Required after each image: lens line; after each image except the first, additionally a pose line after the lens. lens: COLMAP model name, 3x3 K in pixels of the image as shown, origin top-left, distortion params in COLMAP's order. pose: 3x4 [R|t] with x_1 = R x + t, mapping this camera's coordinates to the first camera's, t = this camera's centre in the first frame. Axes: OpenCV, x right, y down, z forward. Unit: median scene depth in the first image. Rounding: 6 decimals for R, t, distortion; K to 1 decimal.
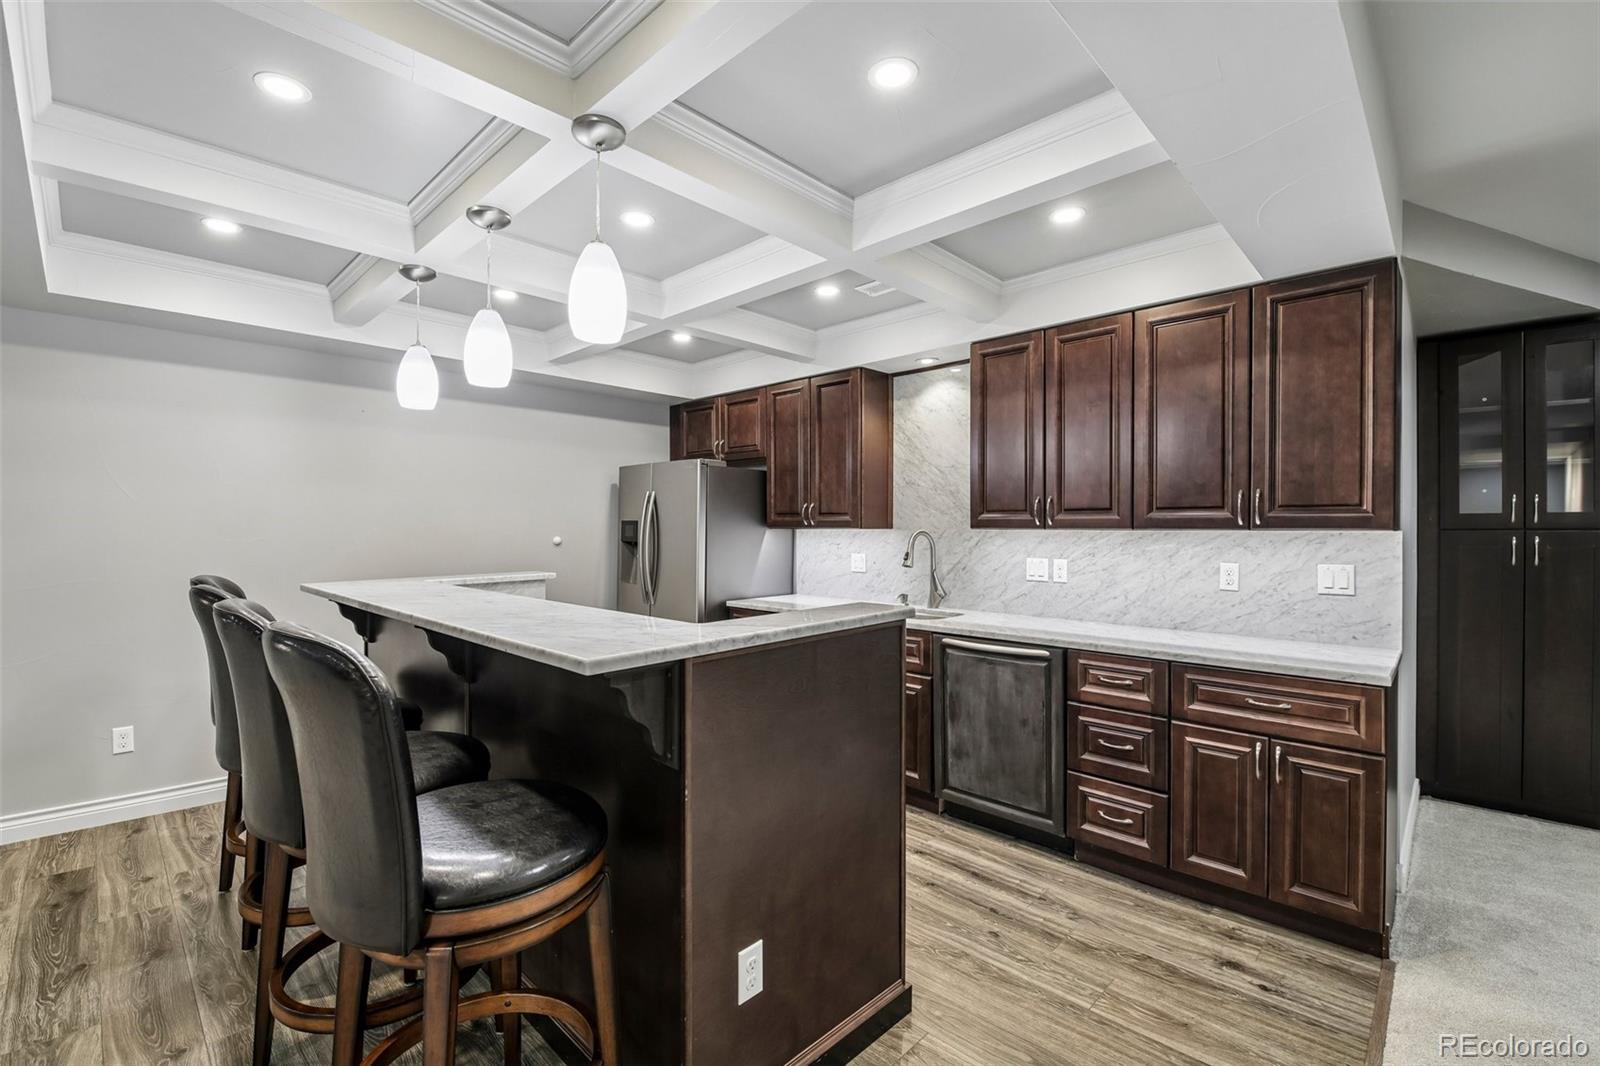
lens RADIAL K [[695.5, 0, 795.9], [0, 695.5, 537.9], [0, 0, 1]] dist [-0.008479, -0.005386]
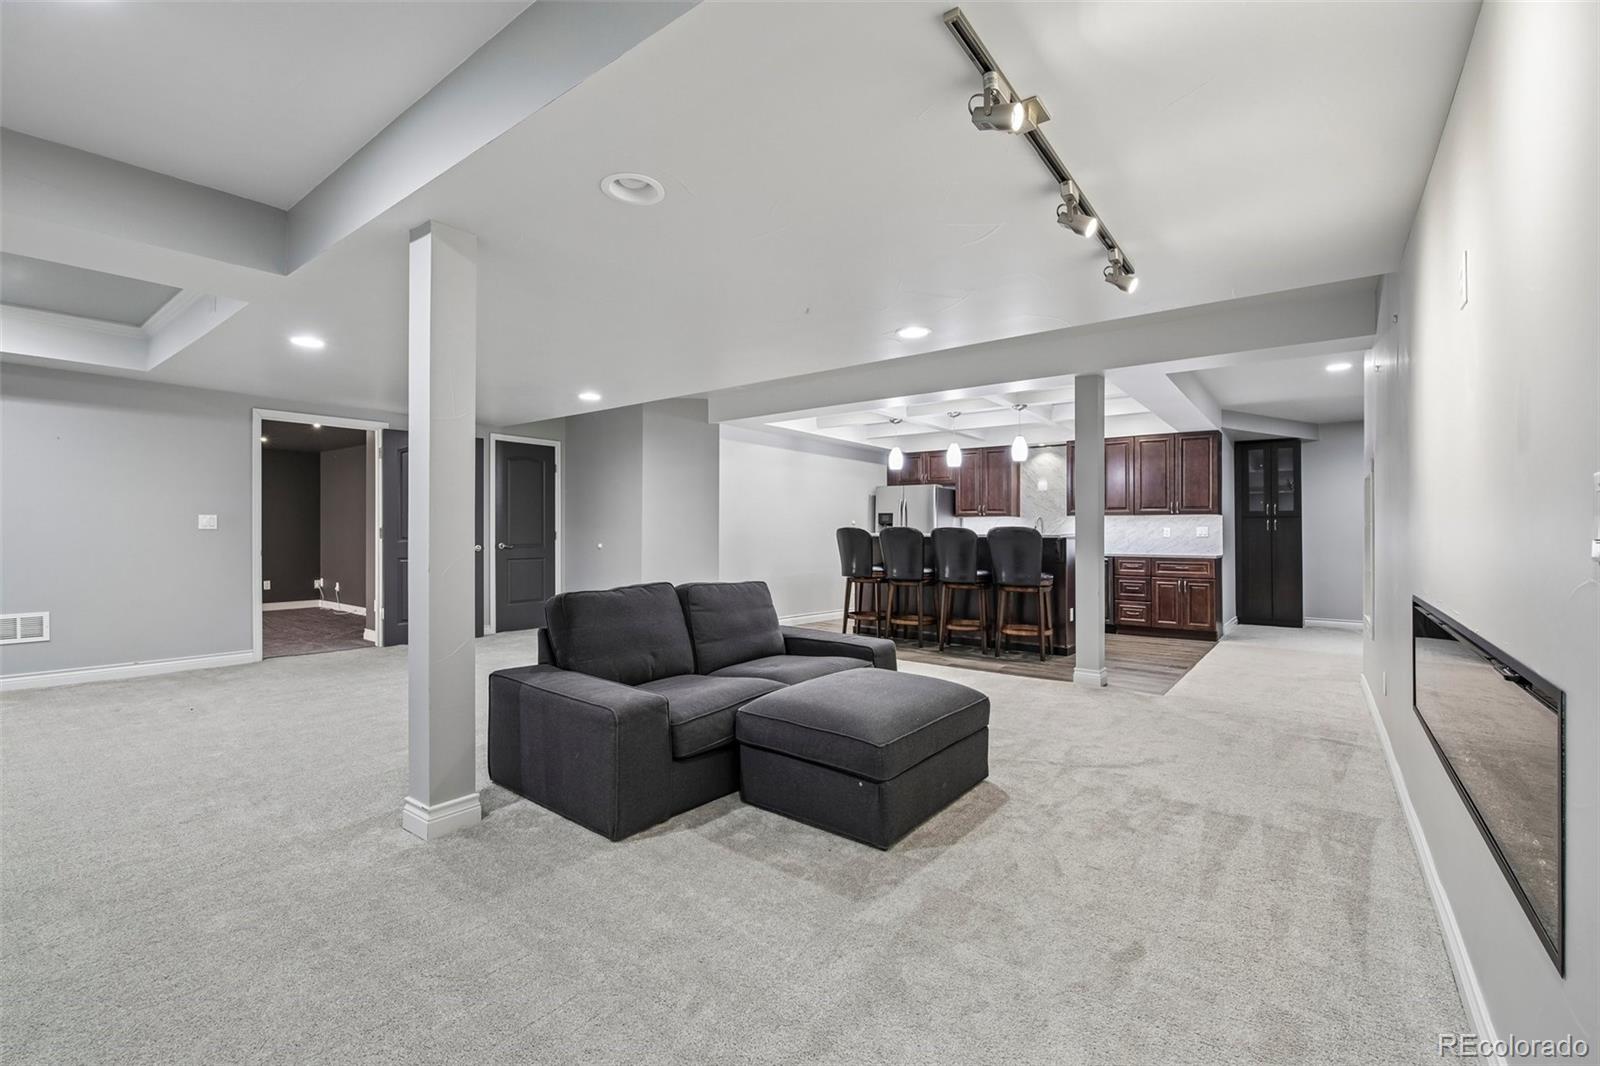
lens RADIAL K [[695.5, 0, 798.4], [0, 695.5, 524.6], [0, 0, 1]] dist [-0.008479, -0.005386]
pose [[0.993926, 0.003618, 0.109989, -1.264428], [-0.001174, 0.999751, -0.022275, 0.096736], [-0.110042, 0.022011, 0.993683, -1.760808]]
